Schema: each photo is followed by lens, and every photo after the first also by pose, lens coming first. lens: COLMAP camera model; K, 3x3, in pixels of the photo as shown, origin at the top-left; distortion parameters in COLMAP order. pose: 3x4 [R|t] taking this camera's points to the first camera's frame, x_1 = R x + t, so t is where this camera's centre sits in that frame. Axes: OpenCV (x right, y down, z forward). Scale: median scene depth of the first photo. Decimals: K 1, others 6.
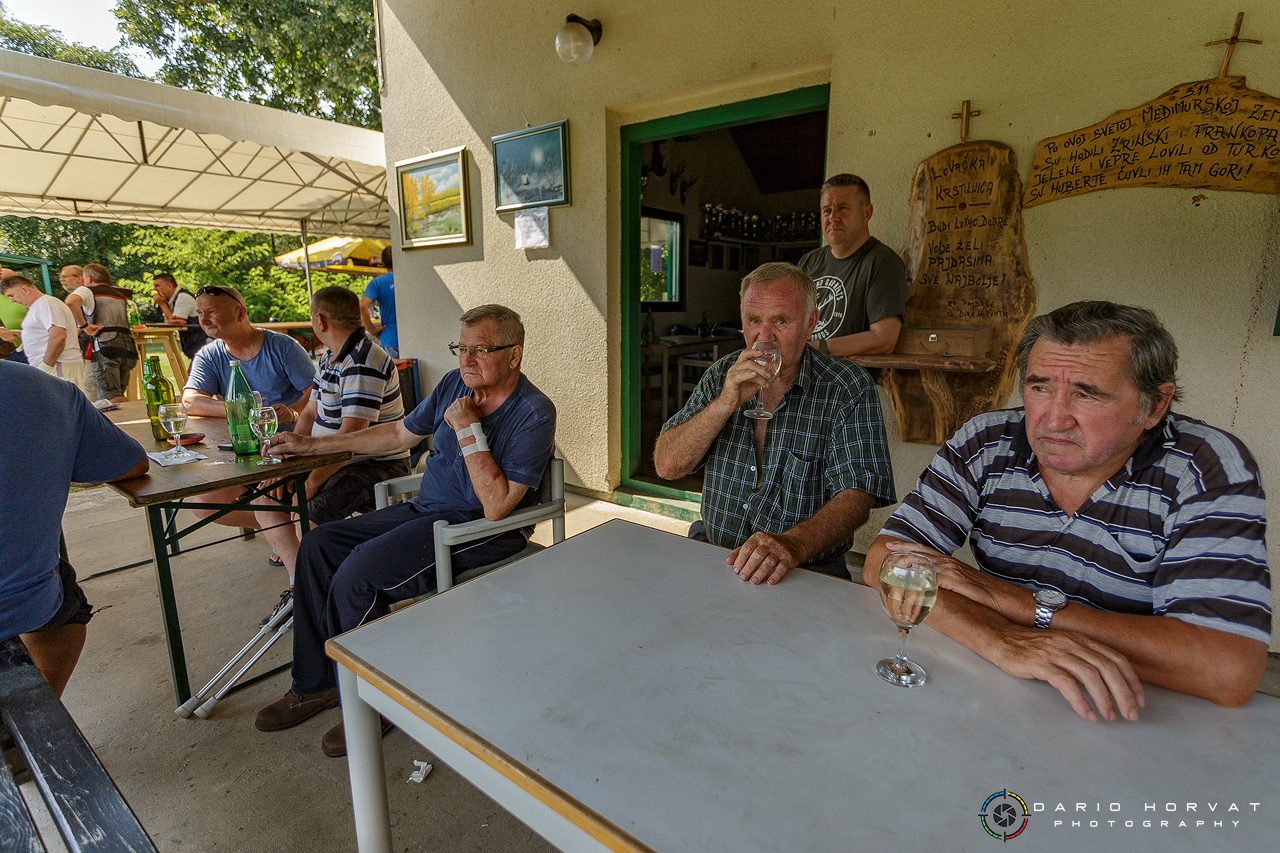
lens RADIAL K [[624.1, 0, 640.0], [0, 624.1, 426.5], [0, 0, 1]] dist [-0.000450, -0.000124]
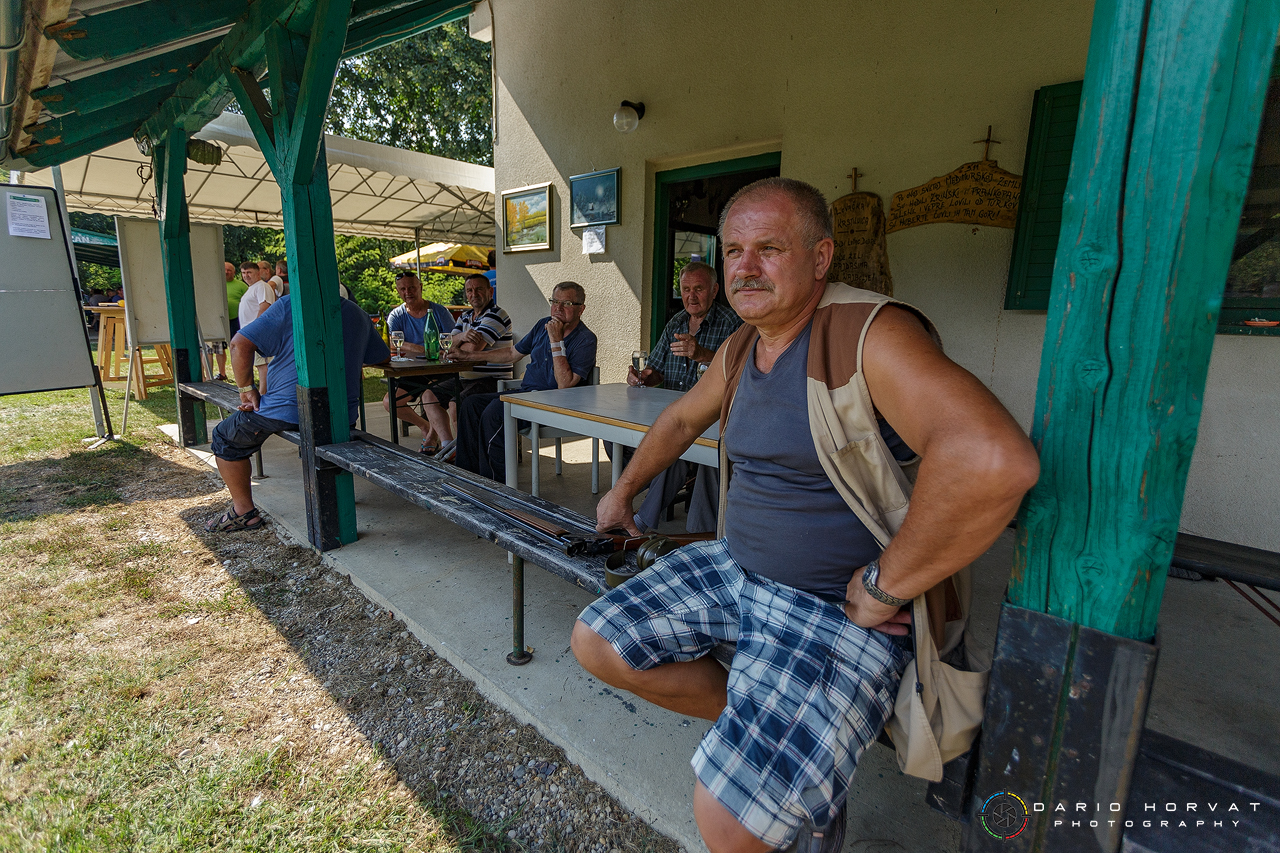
lens RADIAL K [[601.2, 0, 640.0], [0, 601.2, 426.5], [0, 0, 1]] dist [0.001465, 0.000046]
pose [[0.994235, 0.044797, -0.097421, 0.084308], [-0.045085, 0.998983, -0.000753, 0.106596], [0.097288, 0.005141, 0.995243, -0.361399]]
